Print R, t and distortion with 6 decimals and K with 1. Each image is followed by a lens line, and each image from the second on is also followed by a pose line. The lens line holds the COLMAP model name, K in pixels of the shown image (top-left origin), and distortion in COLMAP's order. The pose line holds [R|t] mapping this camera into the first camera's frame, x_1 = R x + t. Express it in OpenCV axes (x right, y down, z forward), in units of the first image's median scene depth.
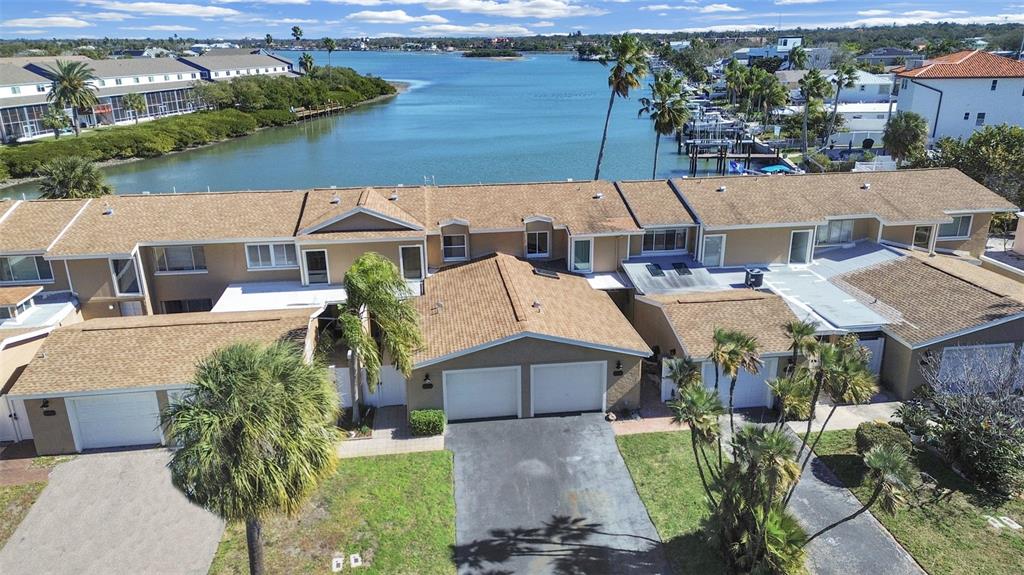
lens RADIAL K [[729.8, 0, 512.0], [0, 729.8, 287.5], [0, 0, 1]] dist [0.095324, -0.093547]
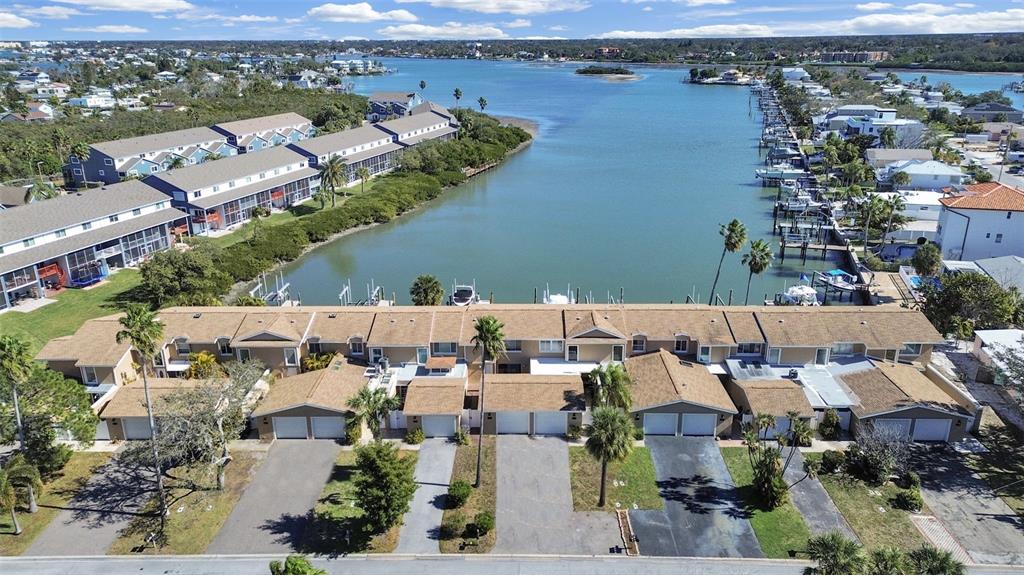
lens RADIAL K [[729.8, 0, 512.0], [0, 729.8, 287.5], [0, 0, 1]] dist [0.095324, -0.093547]
pose [[0.990519, 0.050253, -0.127854, -0.177755], [-0.050056, 0.998735, 0.004757, -0.210347], [0.127931, 0.001688, 0.991782, -1.051657]]
